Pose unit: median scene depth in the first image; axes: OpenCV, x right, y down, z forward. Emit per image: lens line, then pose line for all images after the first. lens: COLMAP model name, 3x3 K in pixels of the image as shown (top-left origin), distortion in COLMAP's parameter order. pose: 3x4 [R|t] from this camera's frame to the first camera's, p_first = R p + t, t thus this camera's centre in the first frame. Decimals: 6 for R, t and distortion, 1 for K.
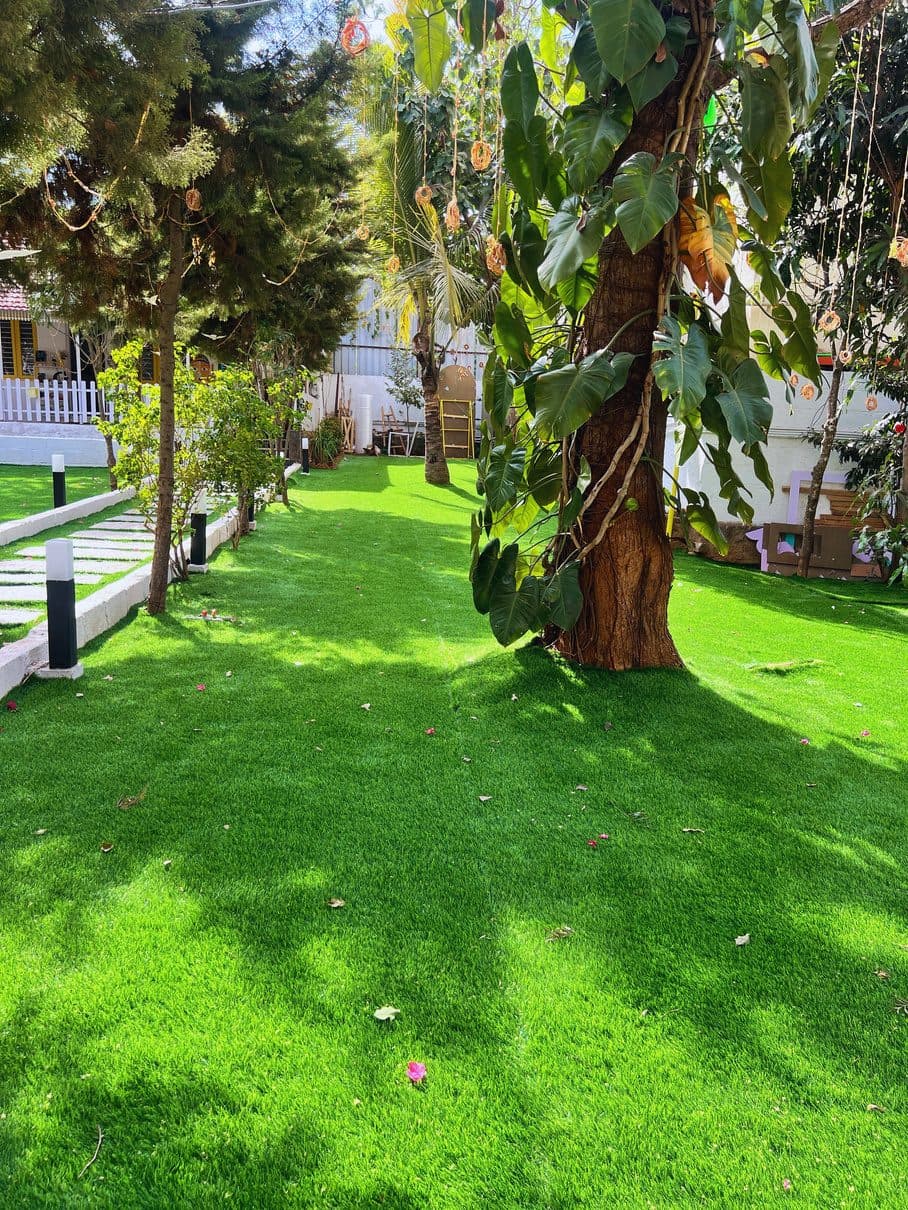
lens RADIAL K [[907.1, 0, 458.3], [0, 907.1, 605.5], [0, 0, 1]] dist [0.052880, -0.045273]
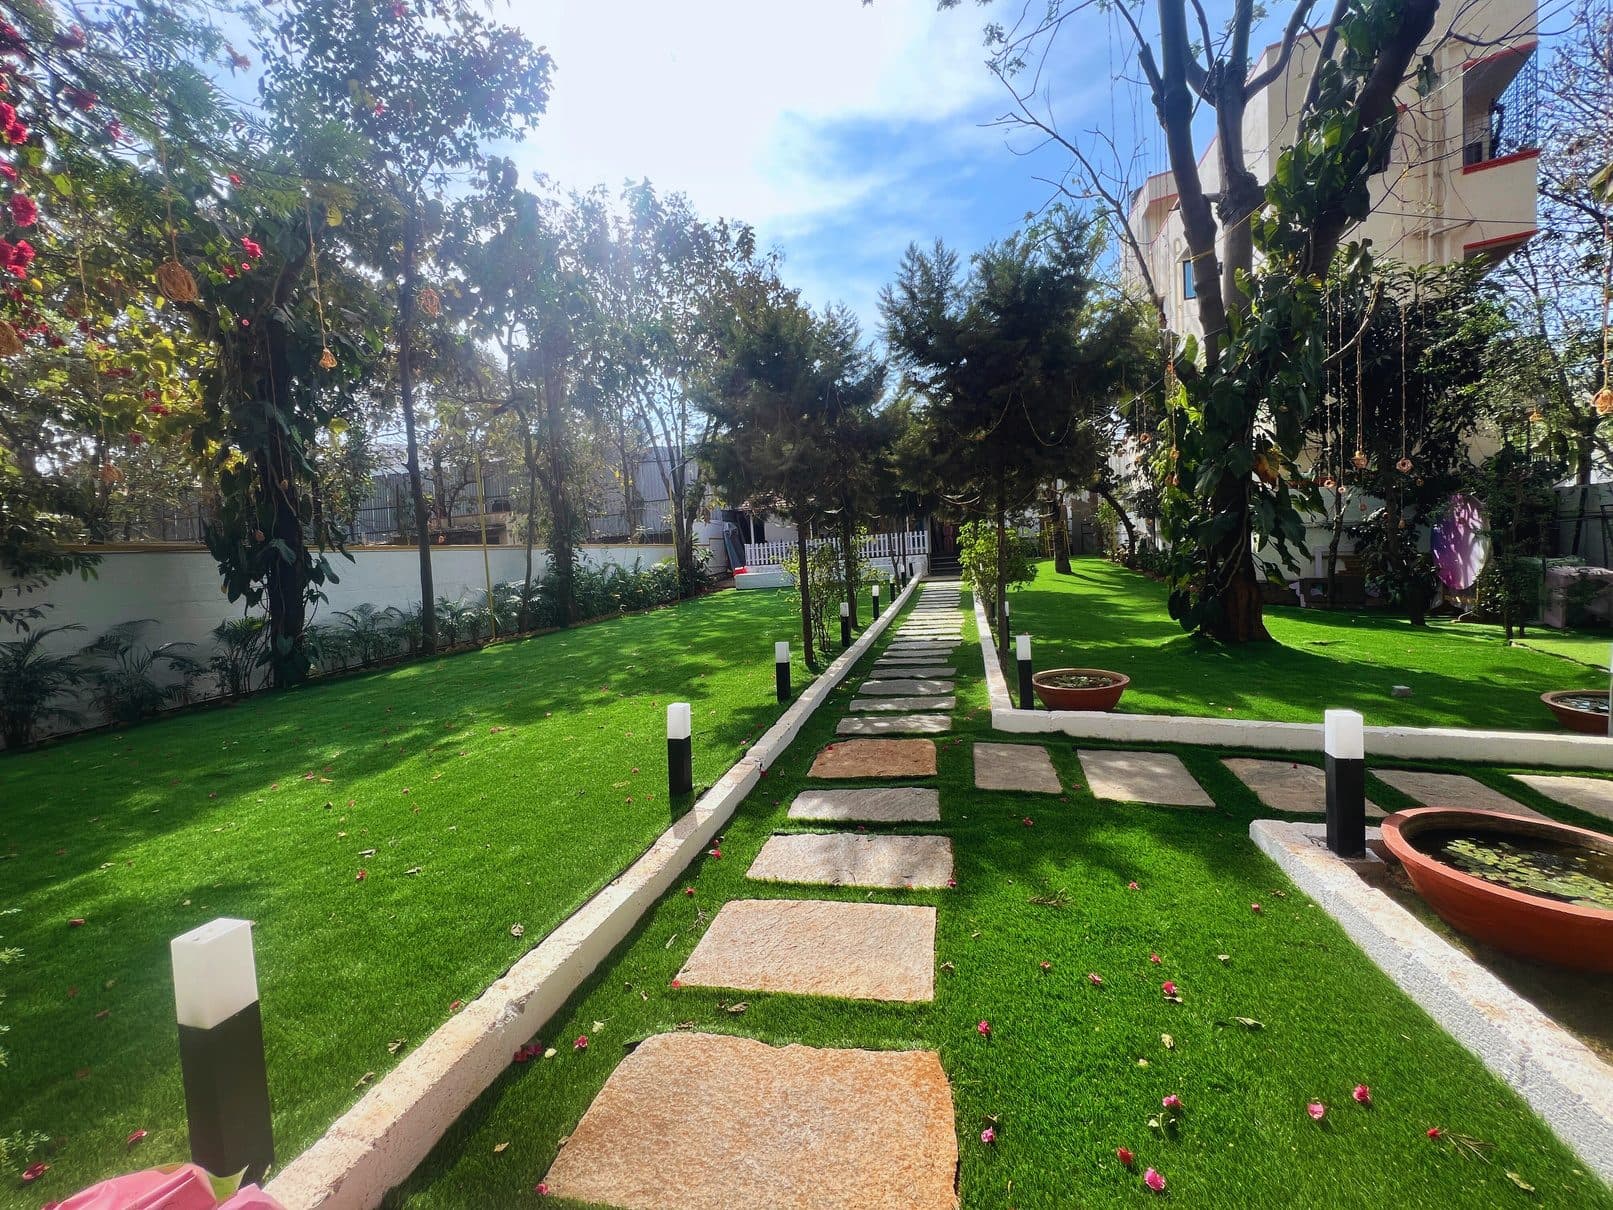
lens RADIAL K [[634.1, 0, 807.1], [0, 634.1, 596.4], [0, 0, 1]] dist [-0.003281, -0.000064]
pose [[0.943891, -0.072797, -0.322133, -0.164864], [0.036432, 0.992402, -0.117518, 0.051598], [0.328241, 0.099188, 0.939372, -0.434902]]
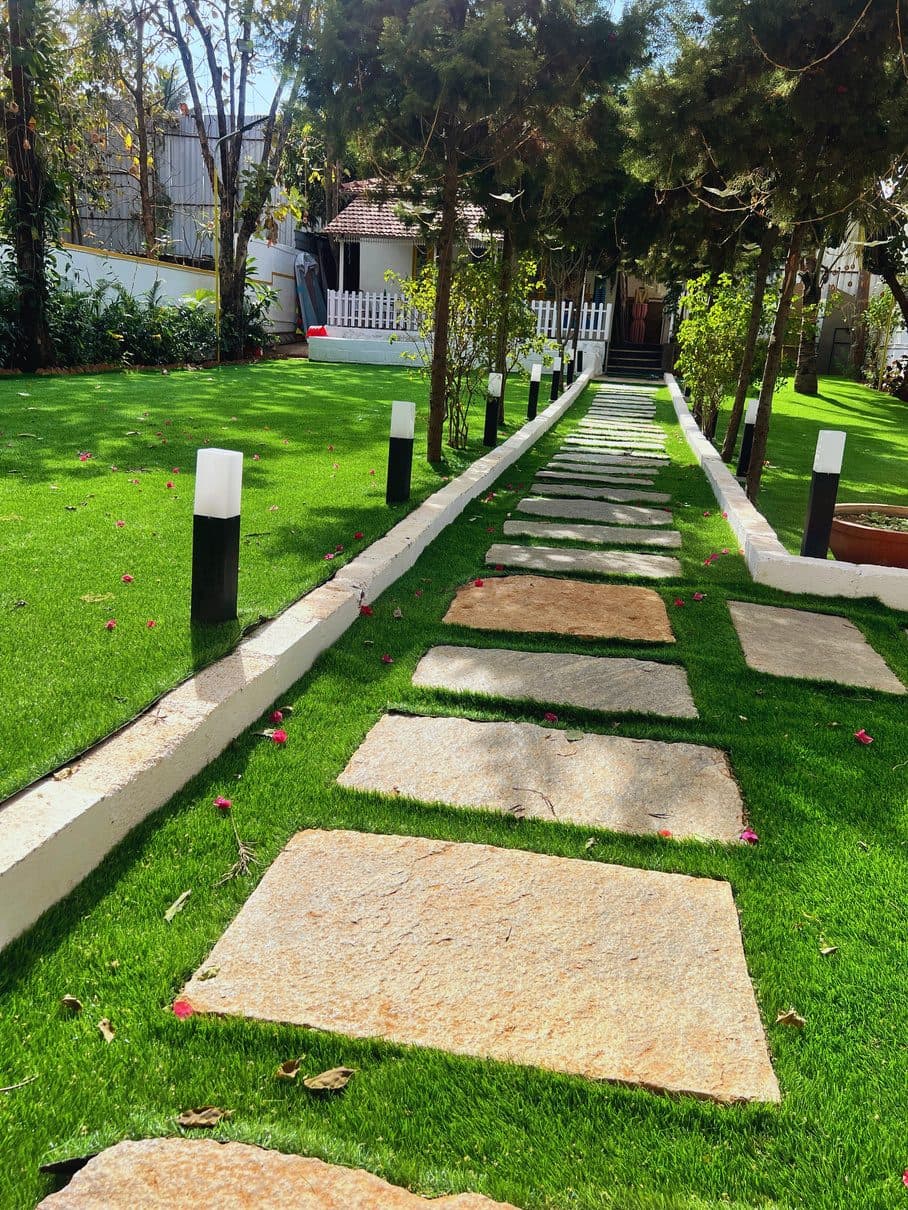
lens RADIAL K [[907.1, 0, 456.6], [0, 907.1, 592.5], [0, 0, 1]] dist [0.052880, -0.045273]
pose [[0.961044, 0.097926, -0.258466, -0.206019], [-0.077201, 0.993020, 0.089175, 0.072884], [0.265394, -0.065747, 0.961896, -0.369224]]
